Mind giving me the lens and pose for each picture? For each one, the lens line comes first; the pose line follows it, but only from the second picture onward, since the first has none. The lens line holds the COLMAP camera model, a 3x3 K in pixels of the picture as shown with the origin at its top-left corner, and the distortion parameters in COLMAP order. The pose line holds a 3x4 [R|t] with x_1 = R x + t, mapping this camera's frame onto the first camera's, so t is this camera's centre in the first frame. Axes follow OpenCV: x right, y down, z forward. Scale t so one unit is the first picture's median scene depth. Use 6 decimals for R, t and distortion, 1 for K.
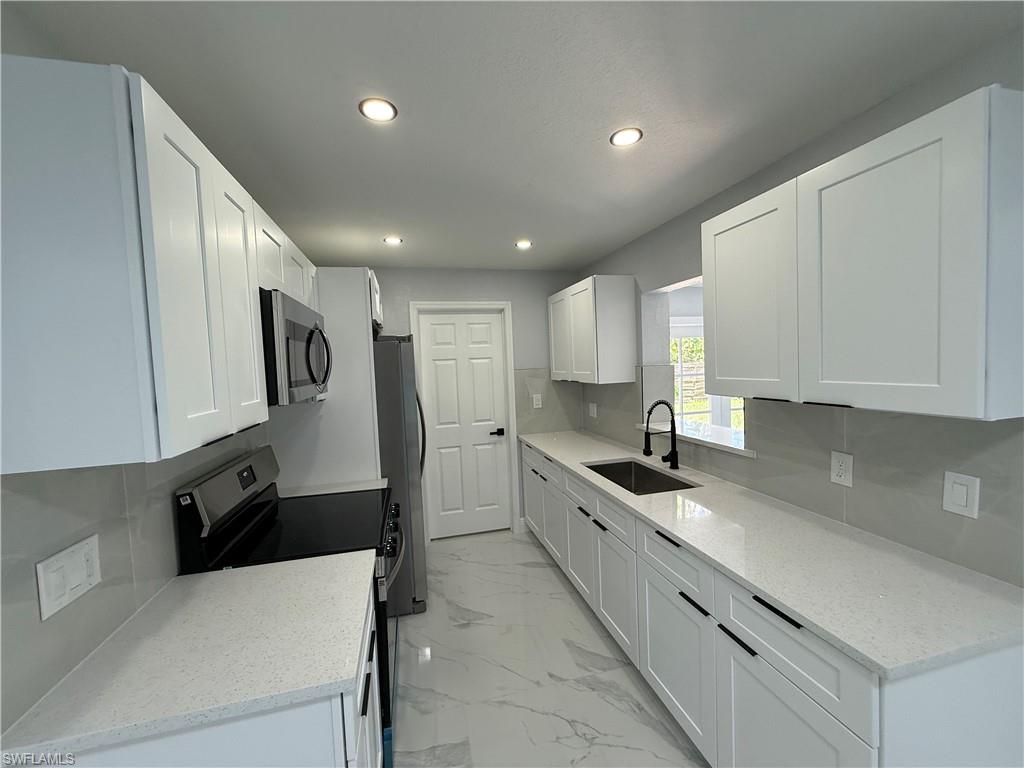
lens RADIAL K [[406.6, 0, 508.4], [0, 406.6, 385.4], [0, 0, 1]] dist [-0.001038, 0.000477]
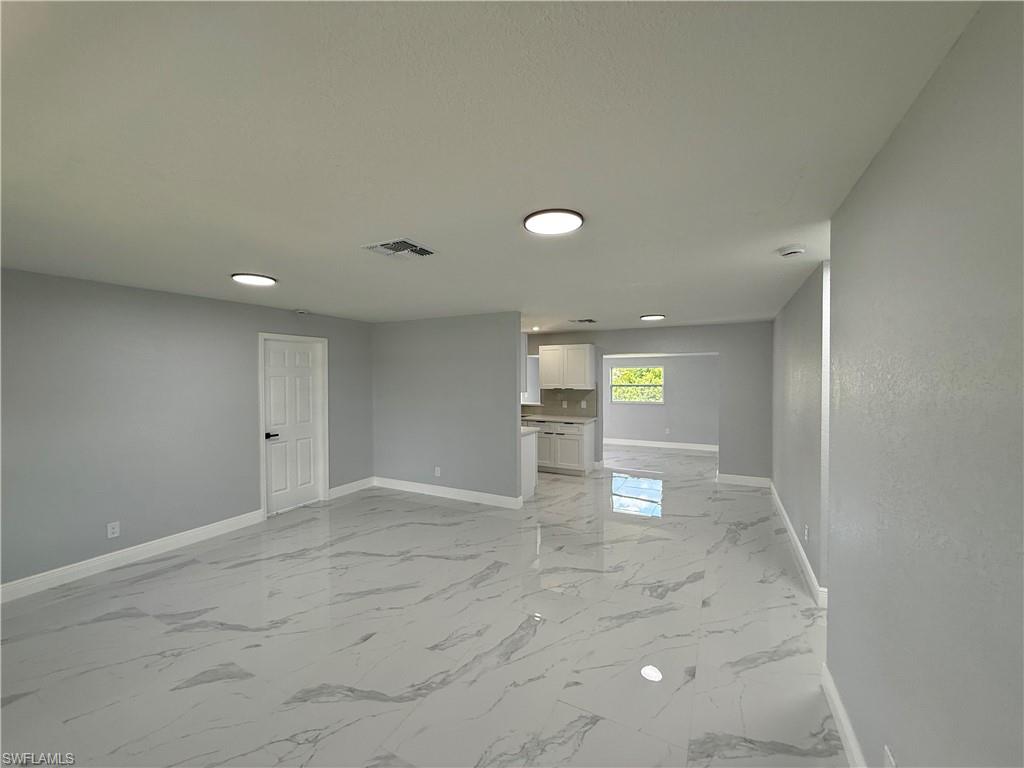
lens RADIAL K [[406.6, 0, 507.6], [0, 406.6, 371.2], [0, 0, 1]] dist [-0.001038, 0.000477]
pose [[0.672720, 0.048808, 0.738285, -2.033309], [0.023258, 0.995934, -0.087035, 0.141172], [-0.739531, 0.075721, 0.668850, -1.096776]]
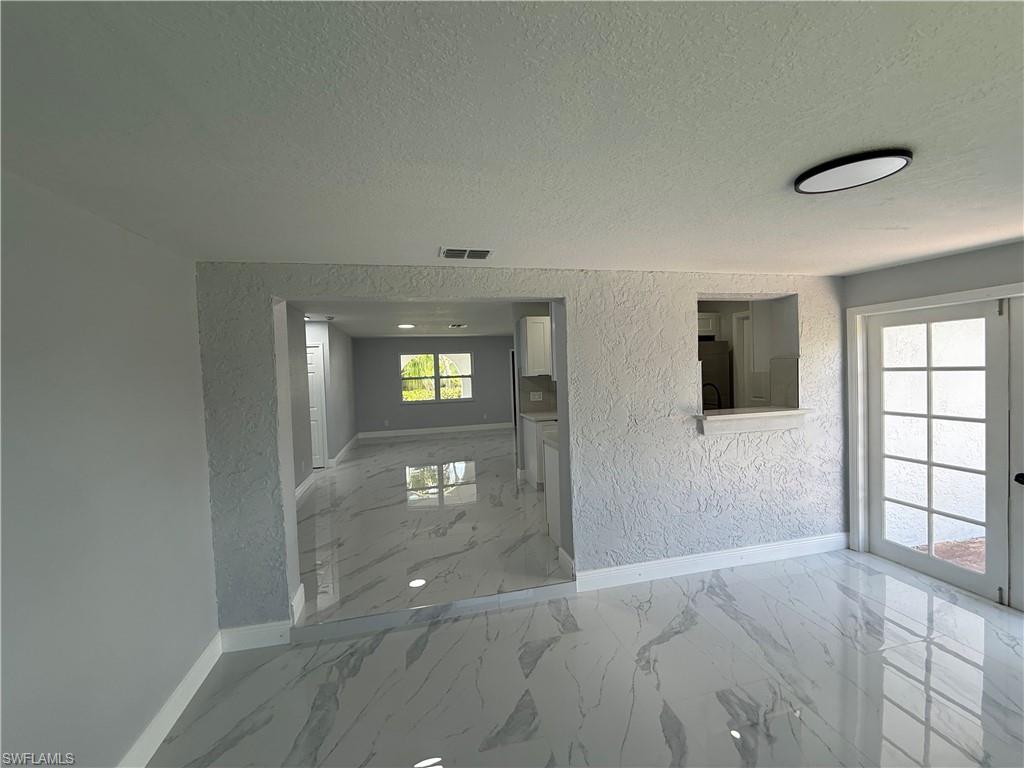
lens RADIAL K [[406.6, 0, 509.3], [0, 406.6, 384.4], [0, 0, 1]] dist [-0.001038, 0.000477]
pose [[-0.009697, 0.075247, -0.997118, 1.881316], [-0.021401, 0.996921, 0.075440, -0.056823], [0.999724, 0.022071, -0.008056, 0.256093]]
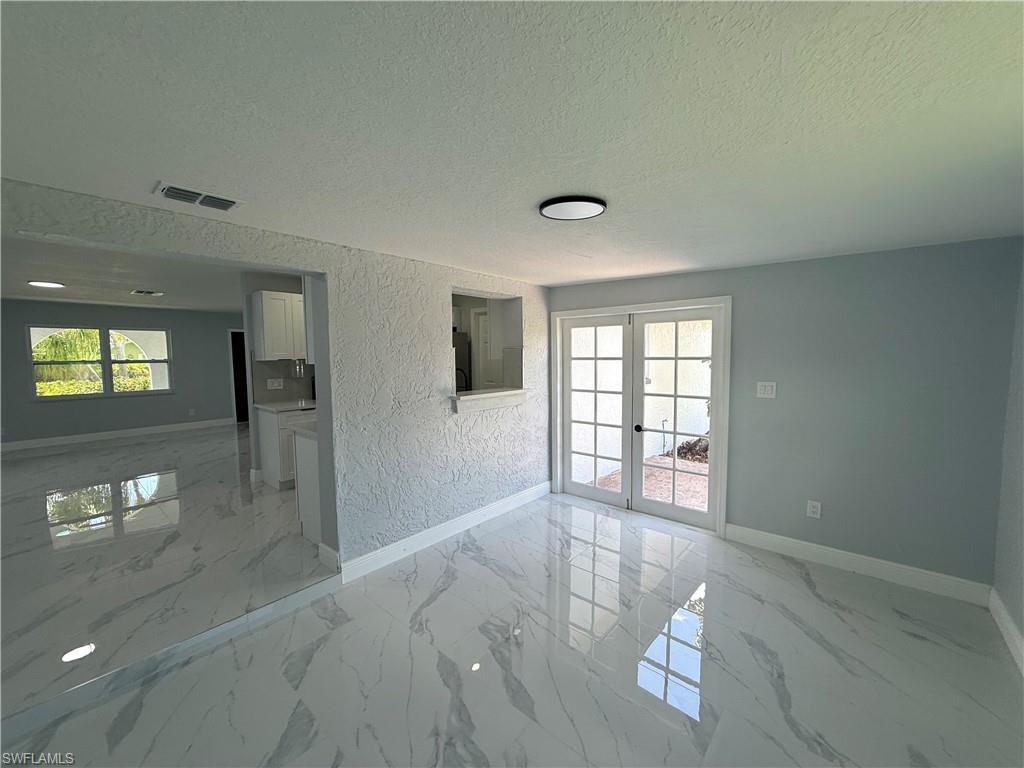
lens RADIAL K [[406.6, 0, 508.2], [0, 406.6, 384.1], [0, 0, 1]] dist [-0.001038, 0.000477]
pose [[0.572658, 0.095999, -0.814154, 1.879856], [-0.060174, 0.995363, 0.075040, -0.037521], [0.817583, 0.006019, 0.575779, 0.177681]]
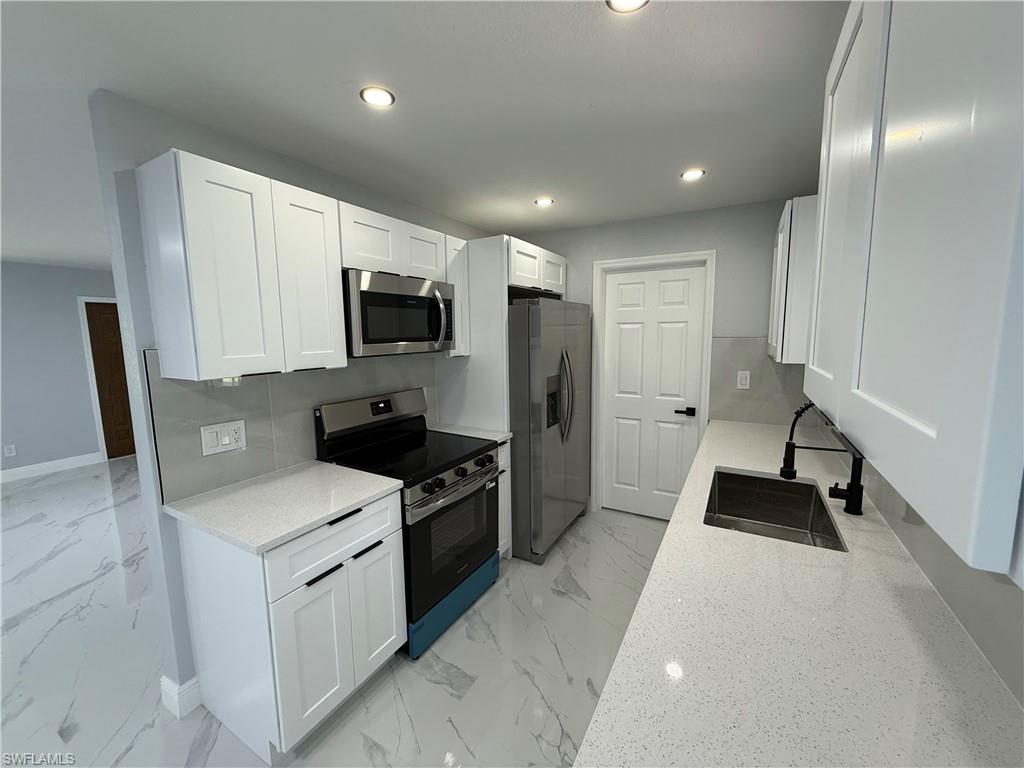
lens RADIAL K [[406.6, 0, 508.9], [0, 406.6, 384.7], [0, 0, 1]] dist [-0.001038, 0.000477]
pose [[0.718342, 0.119567, -0.685338, 0.438016], [-0.055646, 0.991839, 0.114714, -0.023835], [0.693461, -0.044268, 0.719133, 0.226569]]
